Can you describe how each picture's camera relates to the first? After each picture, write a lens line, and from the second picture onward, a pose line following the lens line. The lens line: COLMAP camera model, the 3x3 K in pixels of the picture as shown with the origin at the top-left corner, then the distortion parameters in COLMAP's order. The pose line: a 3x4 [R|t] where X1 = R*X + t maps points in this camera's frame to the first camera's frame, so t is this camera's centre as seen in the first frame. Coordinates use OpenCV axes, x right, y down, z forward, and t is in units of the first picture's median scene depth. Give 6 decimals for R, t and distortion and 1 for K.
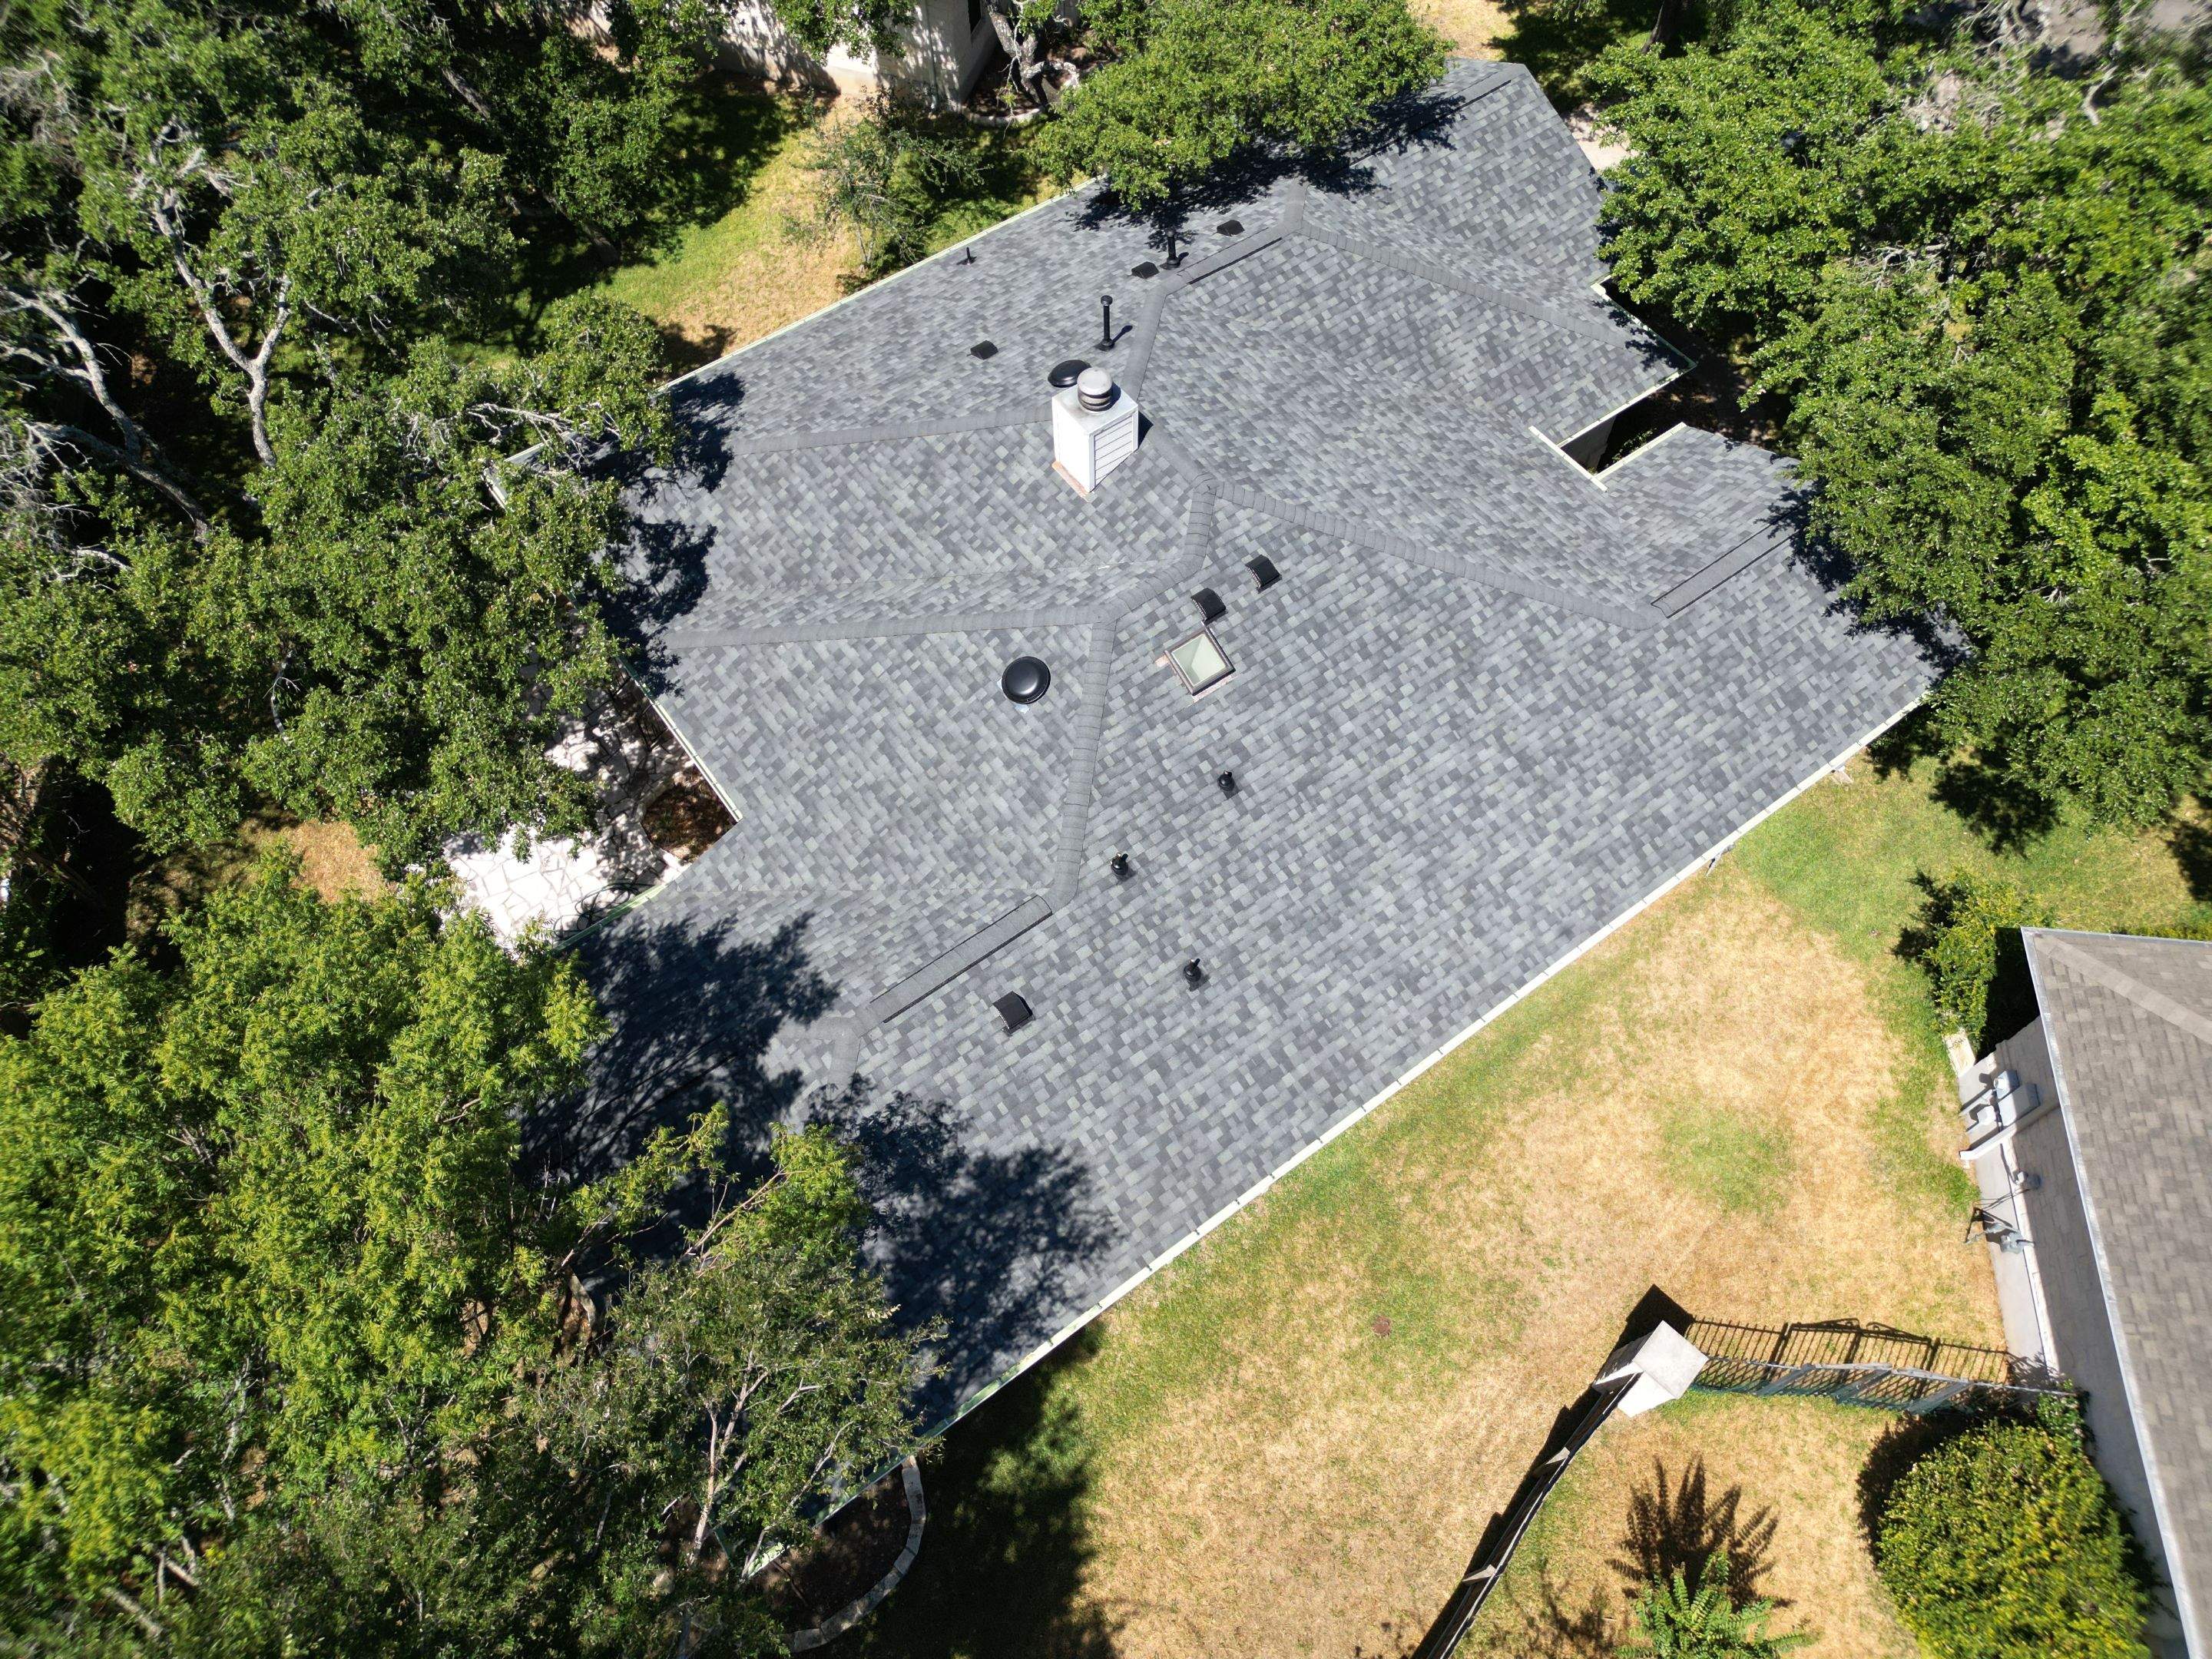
lens RADIAL K [[1530.1, 0, 1100.5], [0, 1530.1, 830.2], [0, 0, 1]] dist [0.099451, -0.122789]
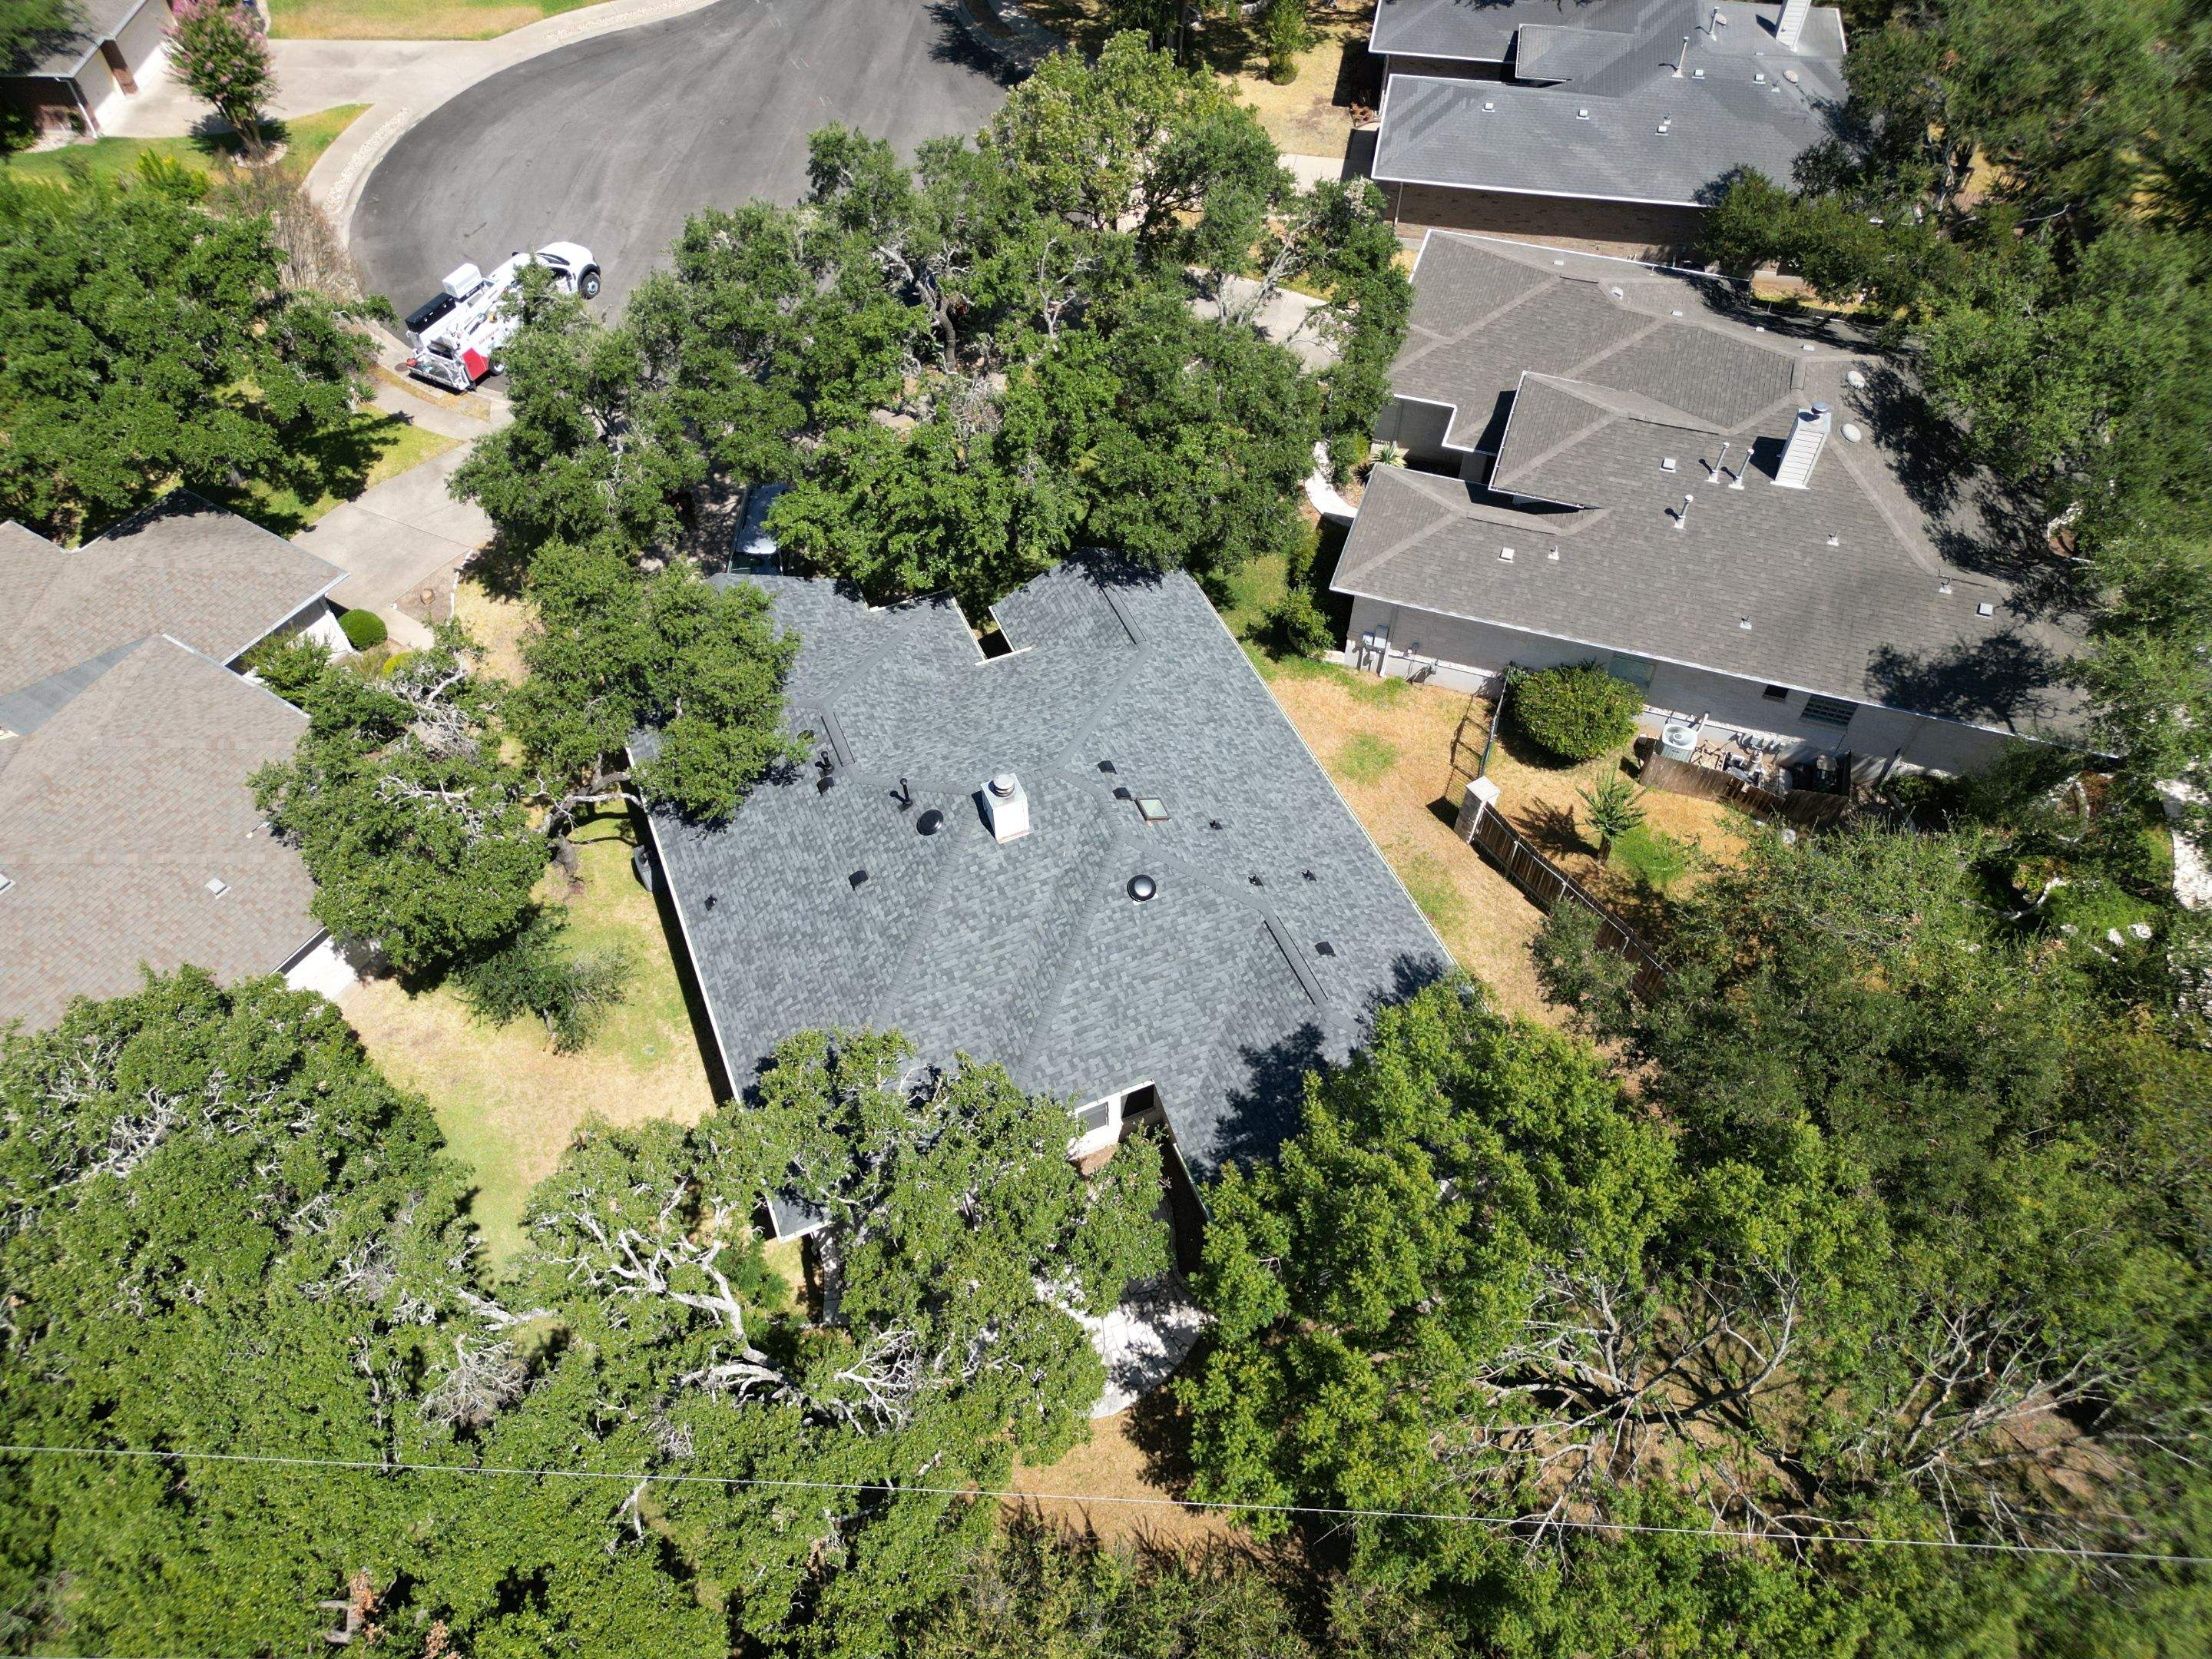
lens RADIAL K [[1571.6, 0, 1107.8], [0, 1571.6, 816.1], [0, 0, 1]] dist [0.124609, -0.134452]
pose [[0.227495, -0.754555, 0.615543, -1.041834], [0.841073, 0.470825, 0.266307, -0.612686], [-0.490756, 0.457133, 0.741746, -0.336387]]
